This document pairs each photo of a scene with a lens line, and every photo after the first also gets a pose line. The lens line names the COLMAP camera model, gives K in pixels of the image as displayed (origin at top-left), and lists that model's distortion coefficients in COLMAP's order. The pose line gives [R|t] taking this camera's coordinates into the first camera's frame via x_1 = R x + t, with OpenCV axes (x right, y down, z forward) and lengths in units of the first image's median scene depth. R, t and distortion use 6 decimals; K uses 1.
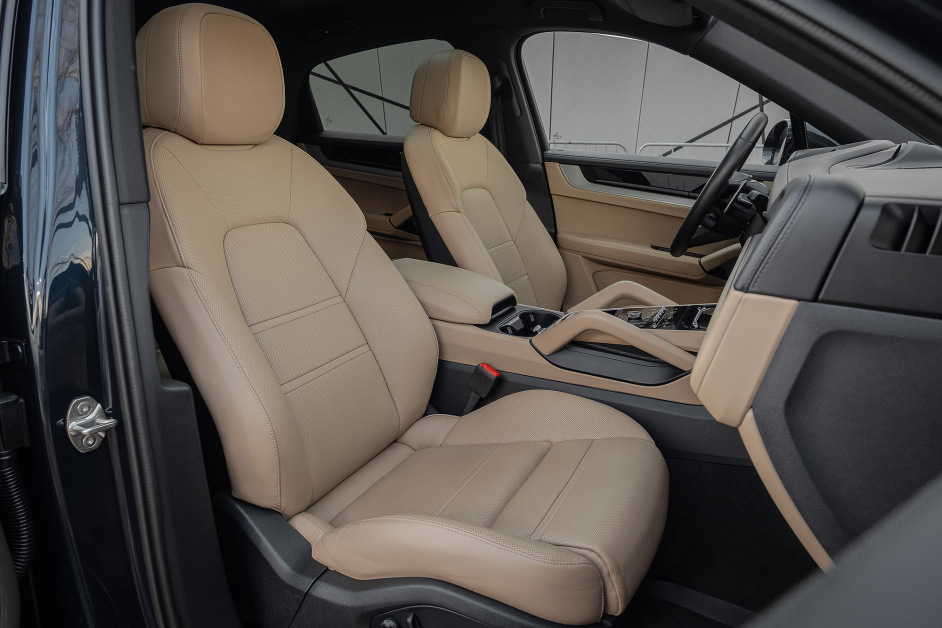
lens RADIAL K [[671.2, 0, 429.3], [0, 671.2, 312.2], [0, 0, 1]] dist [-0.019017, 0.003492]
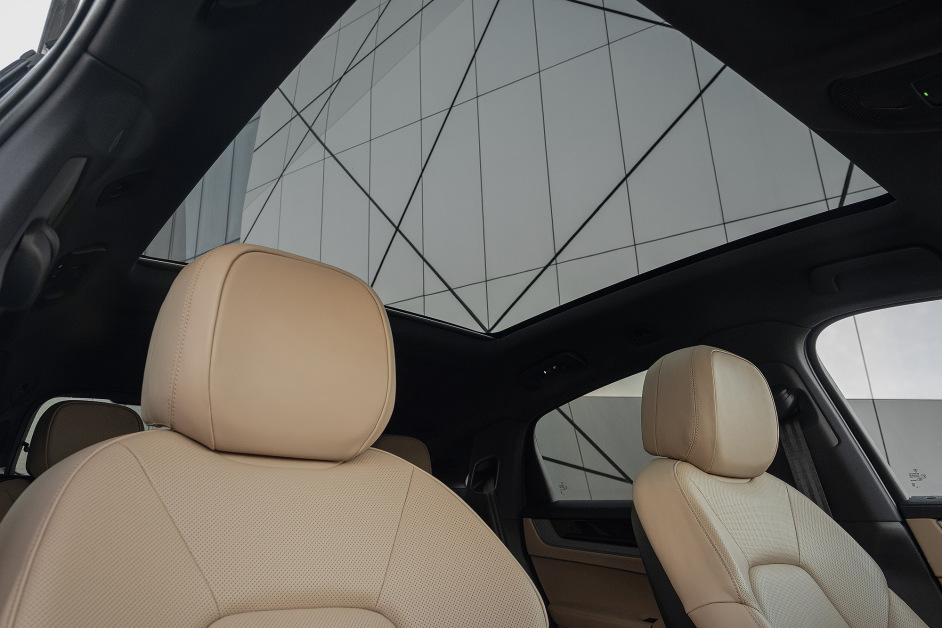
lens RADIAL K [[671.2, 0, 429.3], [0, 671.2, 312.2], [0, 0, 1]] dist [-0.019017, 0.003492]
pose [[0.908827, -0.154115, -0.387662, 0.050982], [-0.091604, 0.832856, -0.545857, -0.026105], [0.406991, 0.531601, 0.742805, 0.335302]]
